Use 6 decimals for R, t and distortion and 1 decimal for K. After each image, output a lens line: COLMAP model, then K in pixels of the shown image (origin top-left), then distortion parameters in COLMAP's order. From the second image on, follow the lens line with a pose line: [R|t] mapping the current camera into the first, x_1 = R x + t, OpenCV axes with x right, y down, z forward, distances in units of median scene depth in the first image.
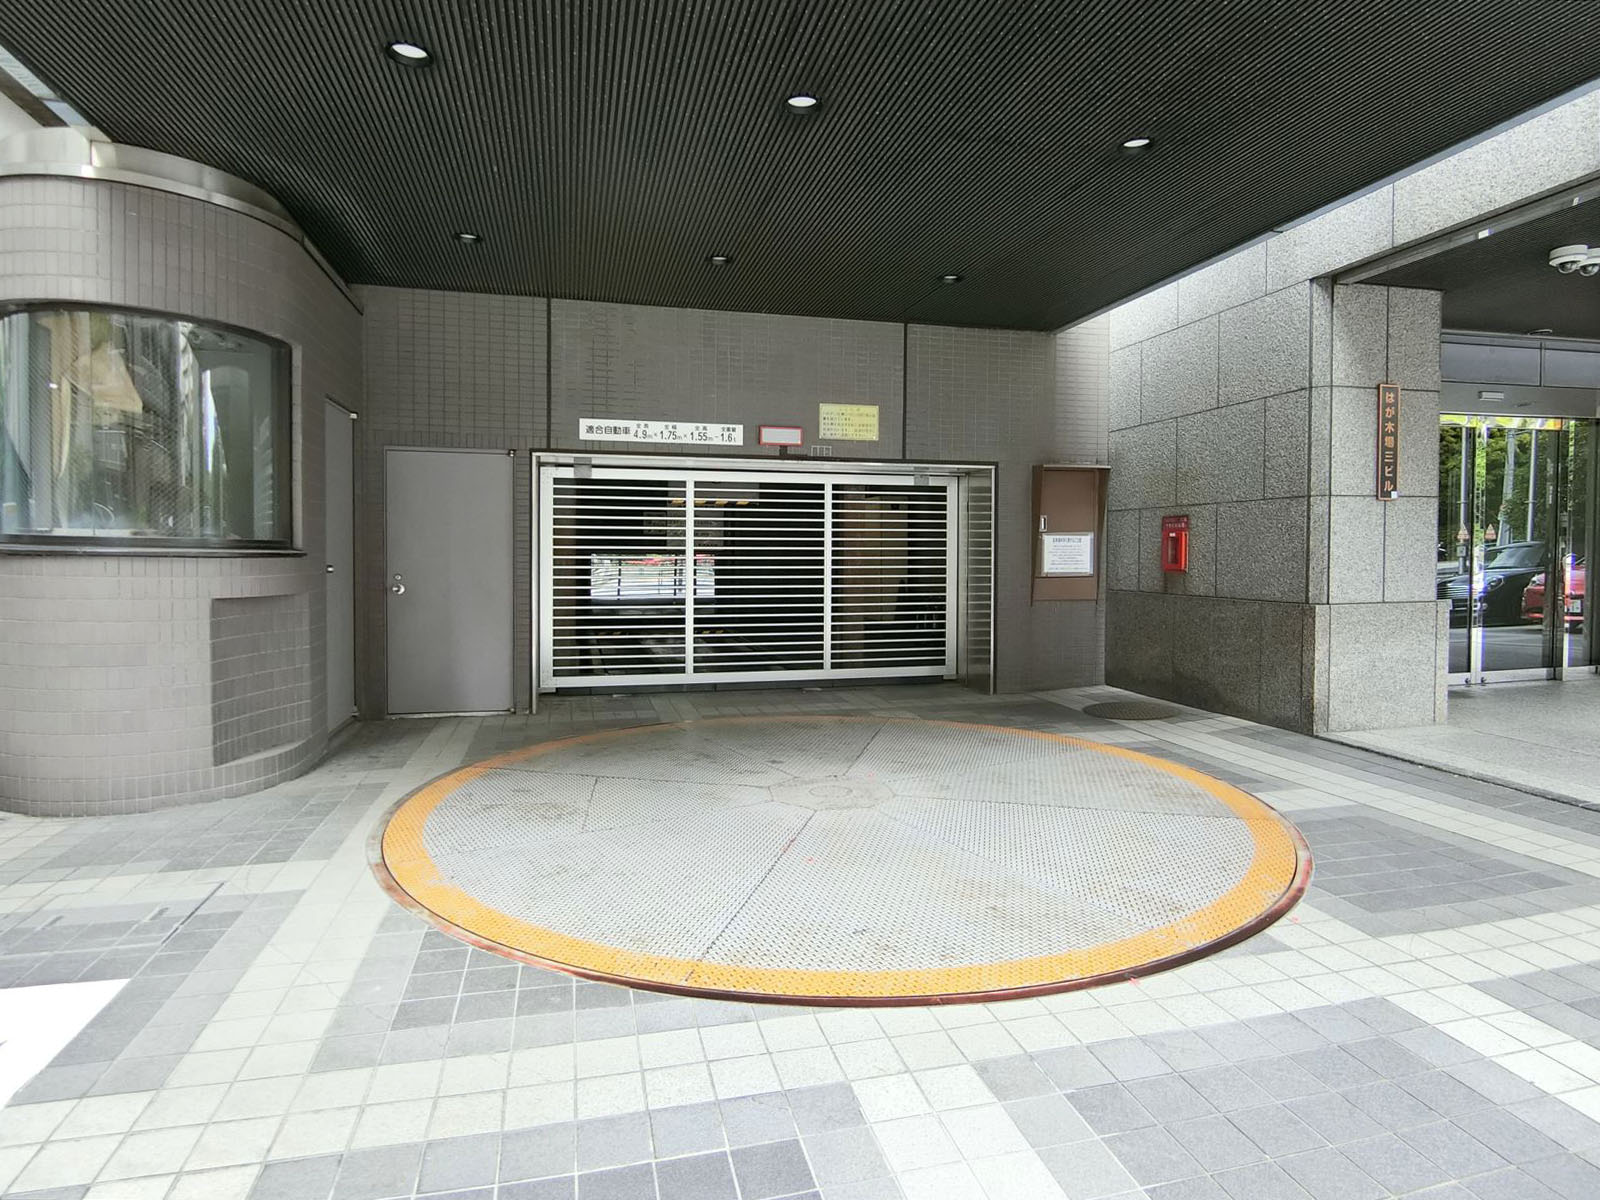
lens RADIAL K [[935.1, 0, 800.0], [0, 935.1, 600.0], [0, 0, 1]] dist [0.023551, -0.000121]
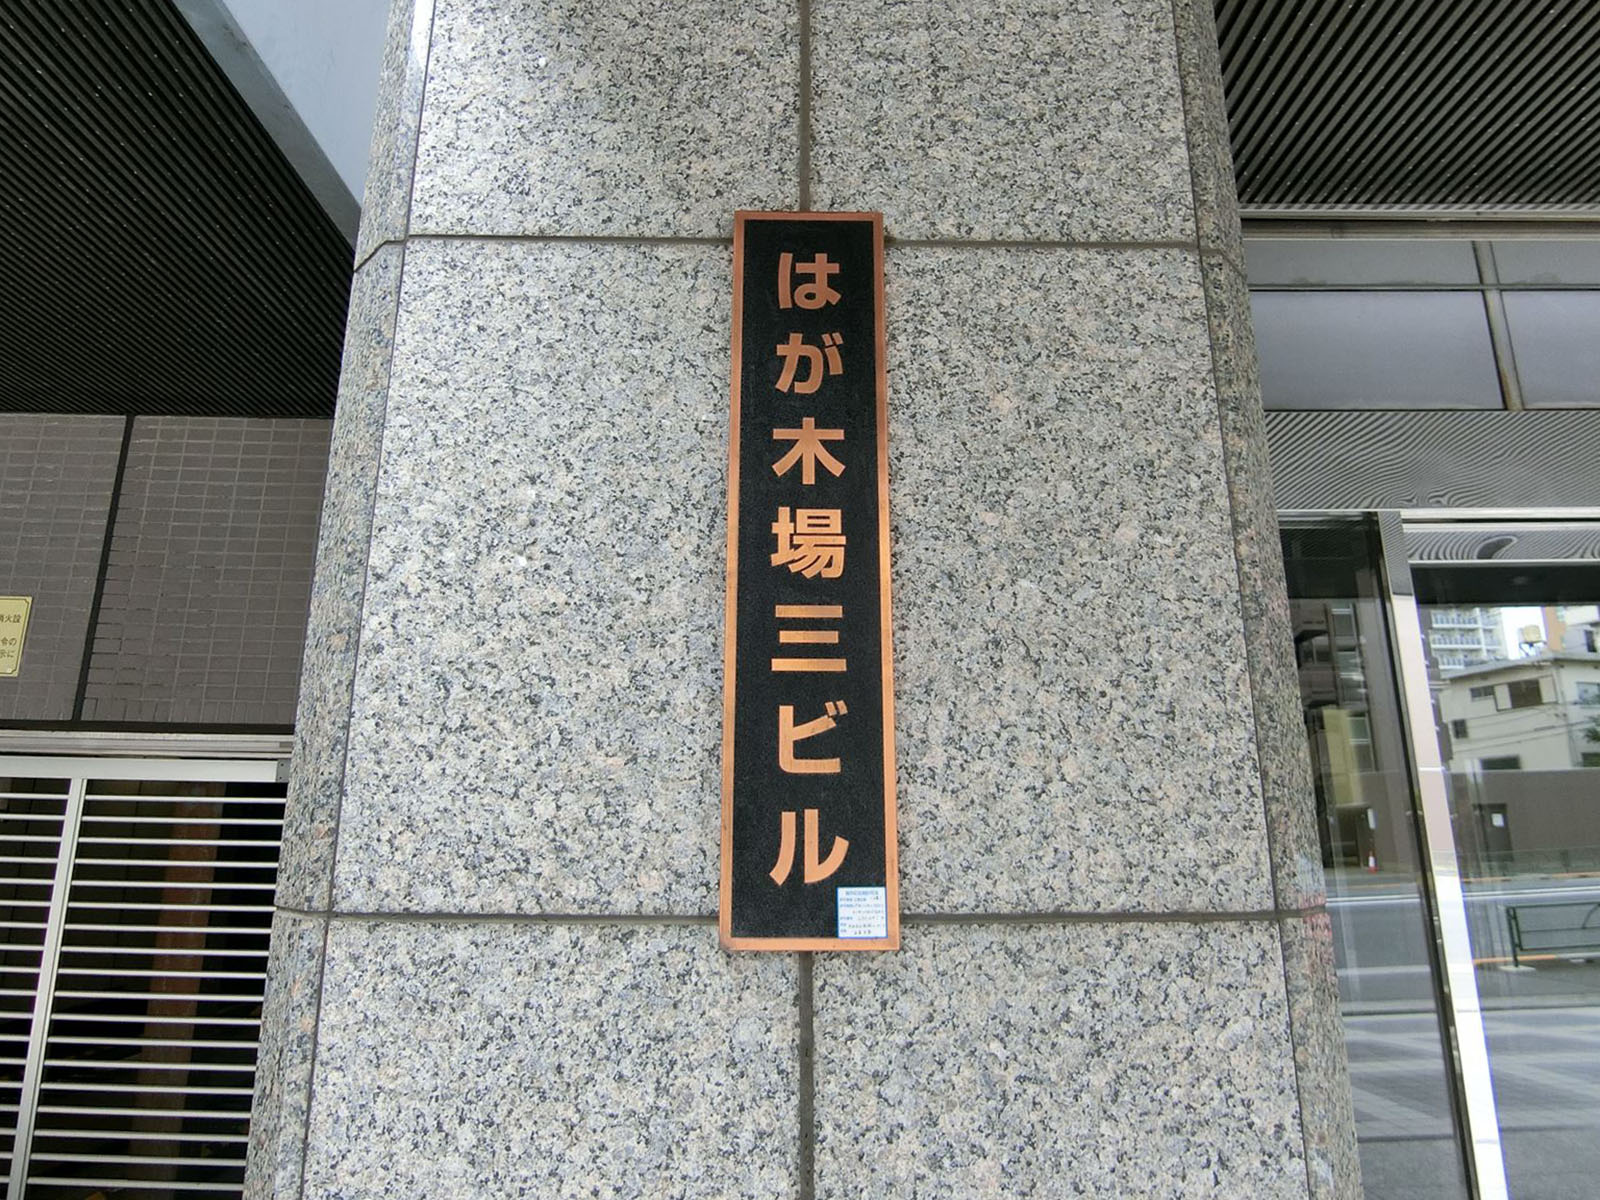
lens RADIAL K [[935.1, 0, 800.0], [0, 935.1, 600.0], [0, 0, 1]] dist [0.023551, -0.000121]
pose [[0.971260, -0.046395, -0.233455, 0.653402], [-0.021845, 0.959304, -0.281528, -0.116363], [0.237016, 0.278537, 0.930721, 0.859374]]
